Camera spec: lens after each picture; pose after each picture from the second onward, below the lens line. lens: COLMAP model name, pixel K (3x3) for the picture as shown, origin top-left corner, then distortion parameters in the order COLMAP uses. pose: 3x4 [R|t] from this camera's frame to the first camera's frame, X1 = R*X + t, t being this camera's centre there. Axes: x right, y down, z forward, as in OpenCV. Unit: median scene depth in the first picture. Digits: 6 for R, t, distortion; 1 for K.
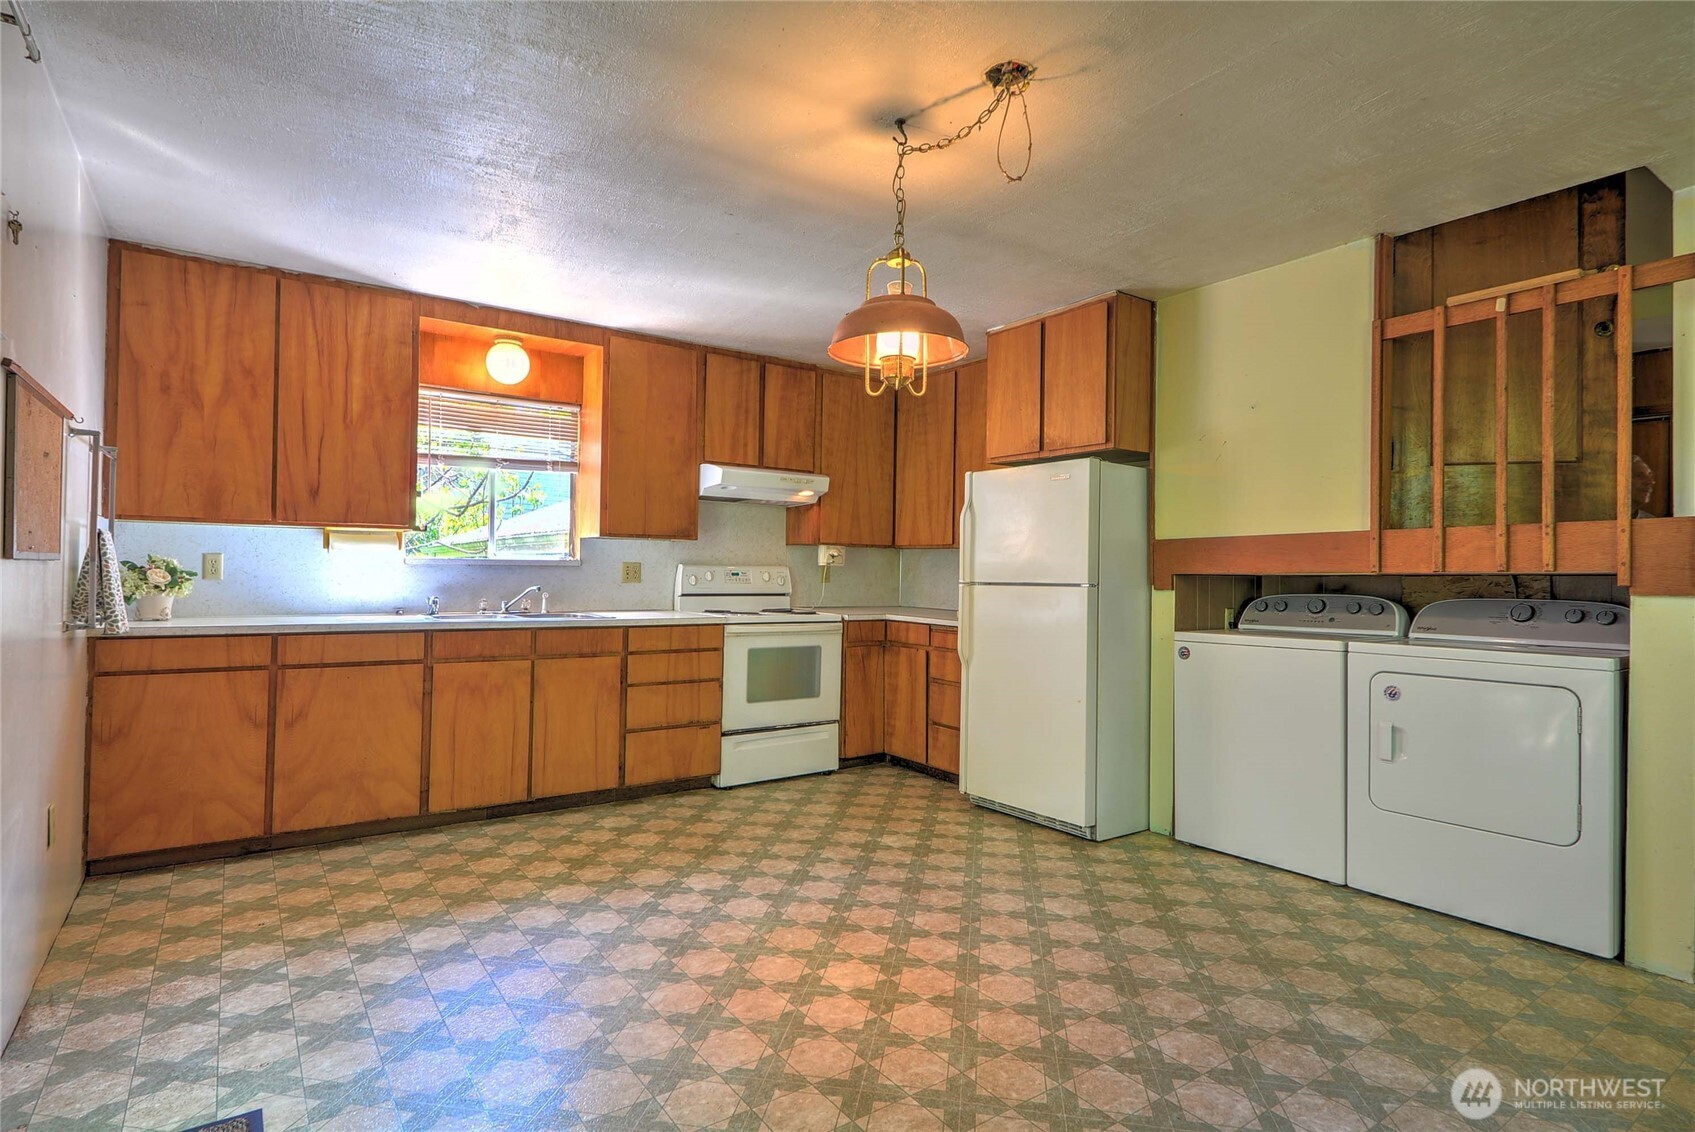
lens RADIAL K [[848.1, 0, 834.9], [0, 848.1, 564.4], [0, 0, 1]] dist [0.002251, -0.001535]
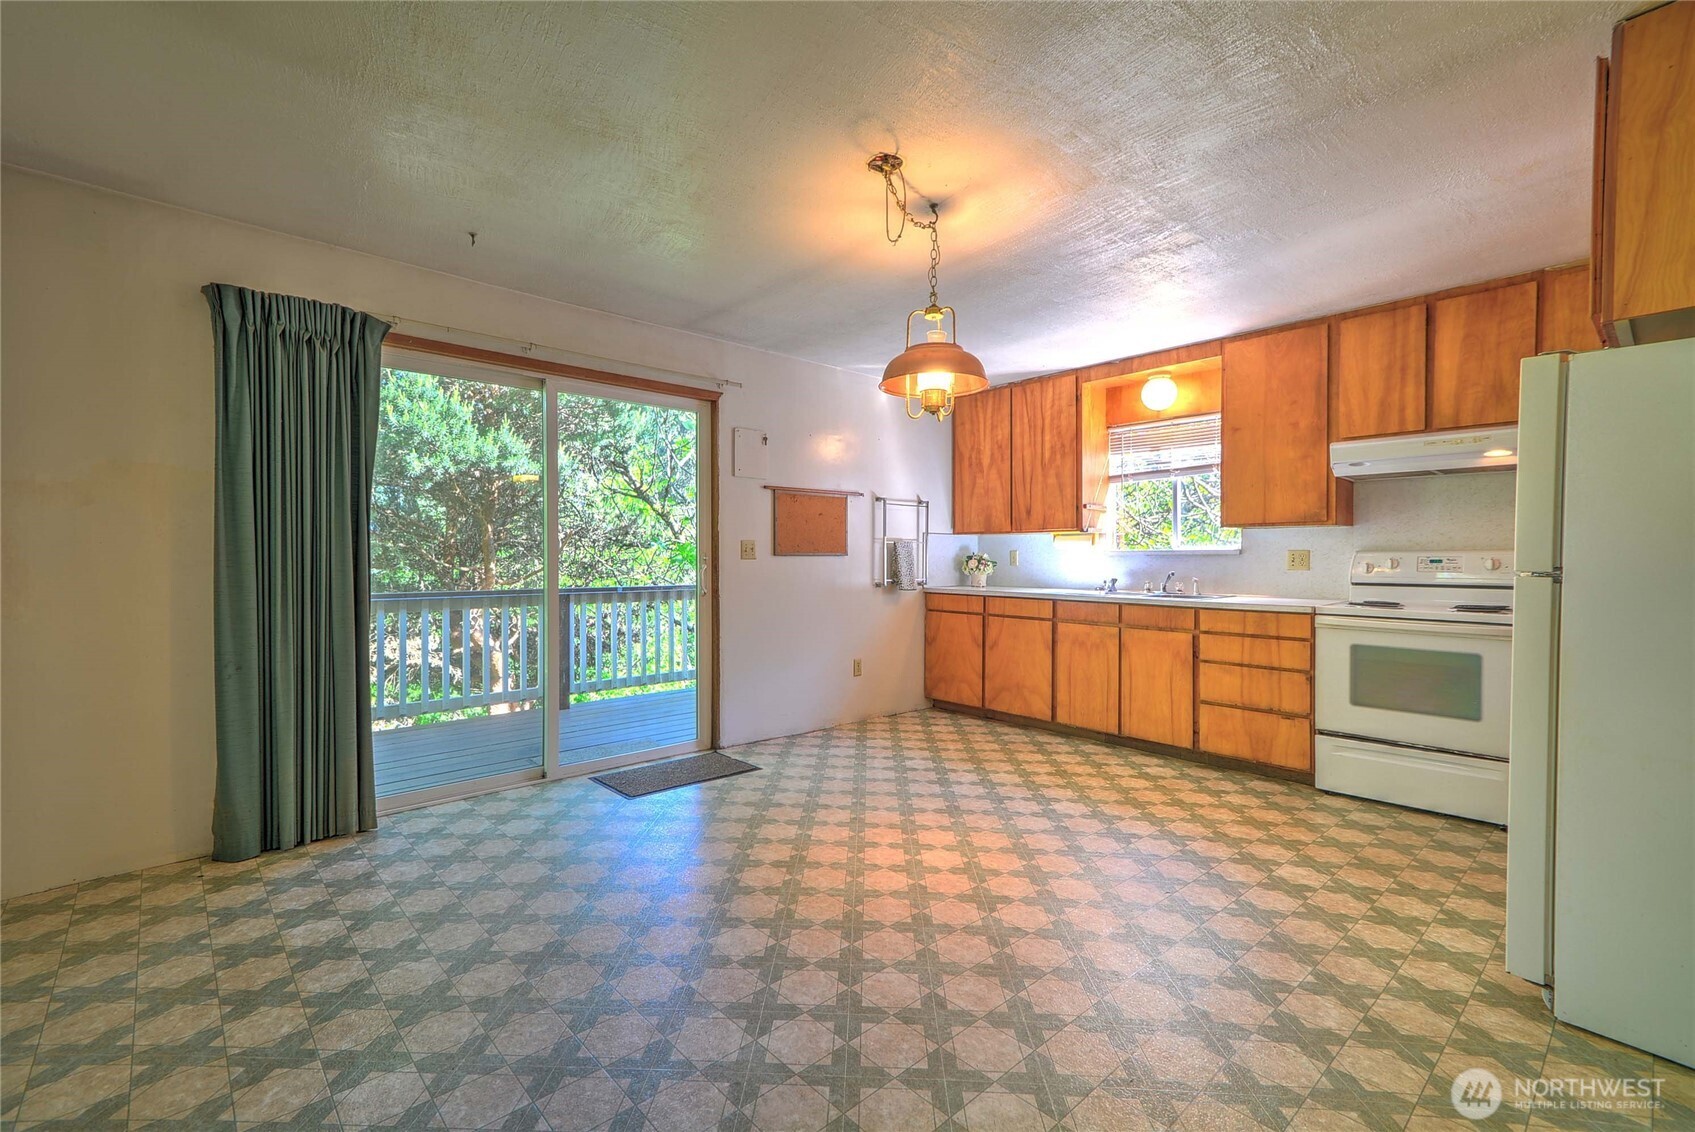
lens RADIAL K [[762.0, 0, 847.5], [0, 762.0, 566.0], [0, 0, 1]] dist [0.002775, 0.000162]
pose [[0.111180, -0.001281, -0.993799, 0.767436], [0.009374, 0.999956, -0.000241, 0.015180], [0.993756, -0.009290, 0.111187, 0.466132]]
